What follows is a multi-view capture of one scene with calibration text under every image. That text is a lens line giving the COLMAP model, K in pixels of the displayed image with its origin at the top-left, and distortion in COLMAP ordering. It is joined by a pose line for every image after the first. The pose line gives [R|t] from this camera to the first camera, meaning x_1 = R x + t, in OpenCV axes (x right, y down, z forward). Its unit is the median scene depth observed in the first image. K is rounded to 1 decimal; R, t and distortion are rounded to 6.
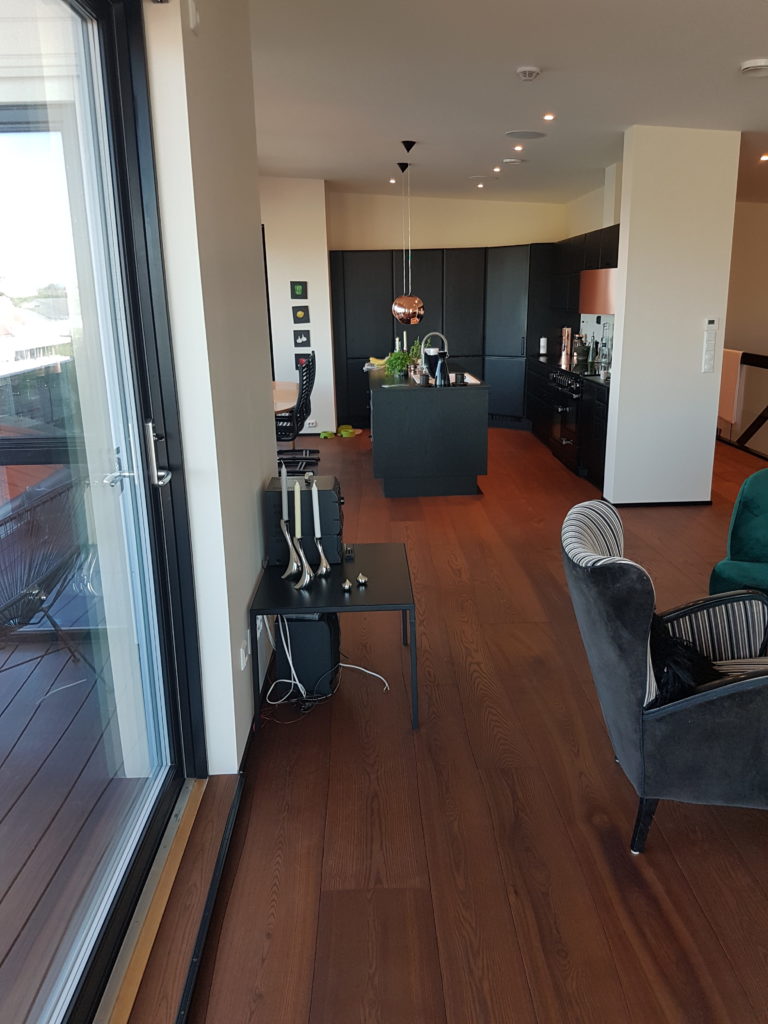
lens RADIAL K [[760.9, 0, 387.2], [0, 760.9, 512.8], [0, 0, 1]] dist [-0.029850, -0.007679]
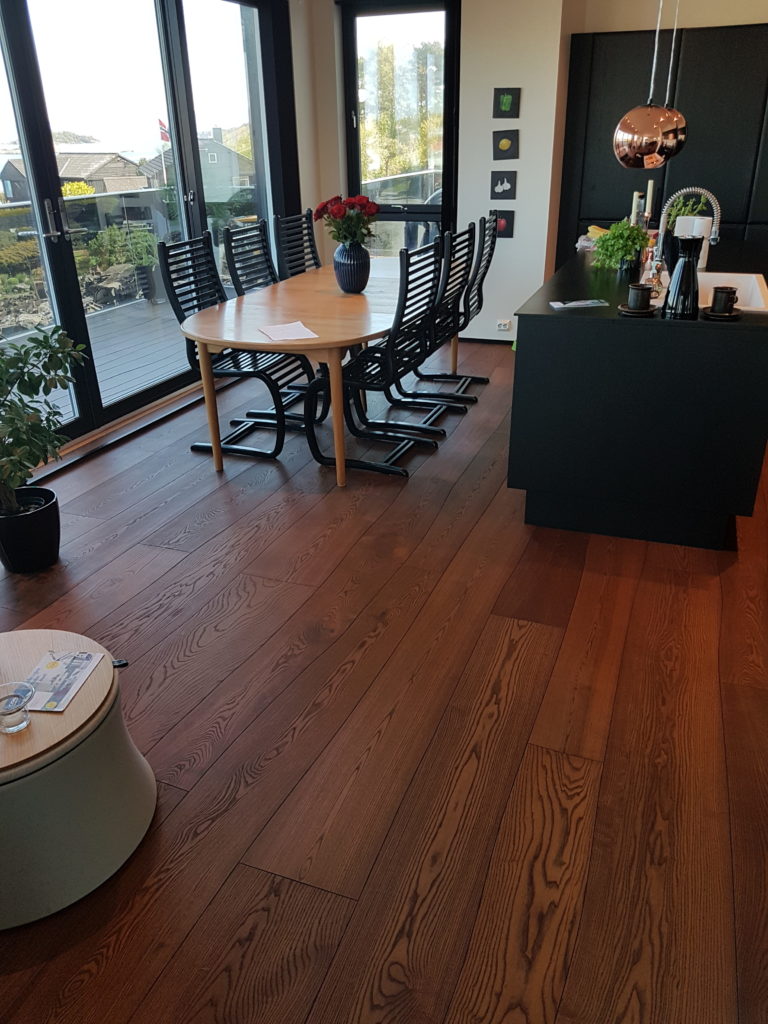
lens RADIAL K [[760.9, 0, 379.1], [0, 760.9, 511.4], [0, 0, 1]] dist [-0.029850, -0.007679]
pose [[0.920300, 0.158539, -0.357648, 0.070314], [-0.083402, 0.972698, 0.216572, -0.108288], [0.382219, -0.169483, 0.908397, 0.399248]]
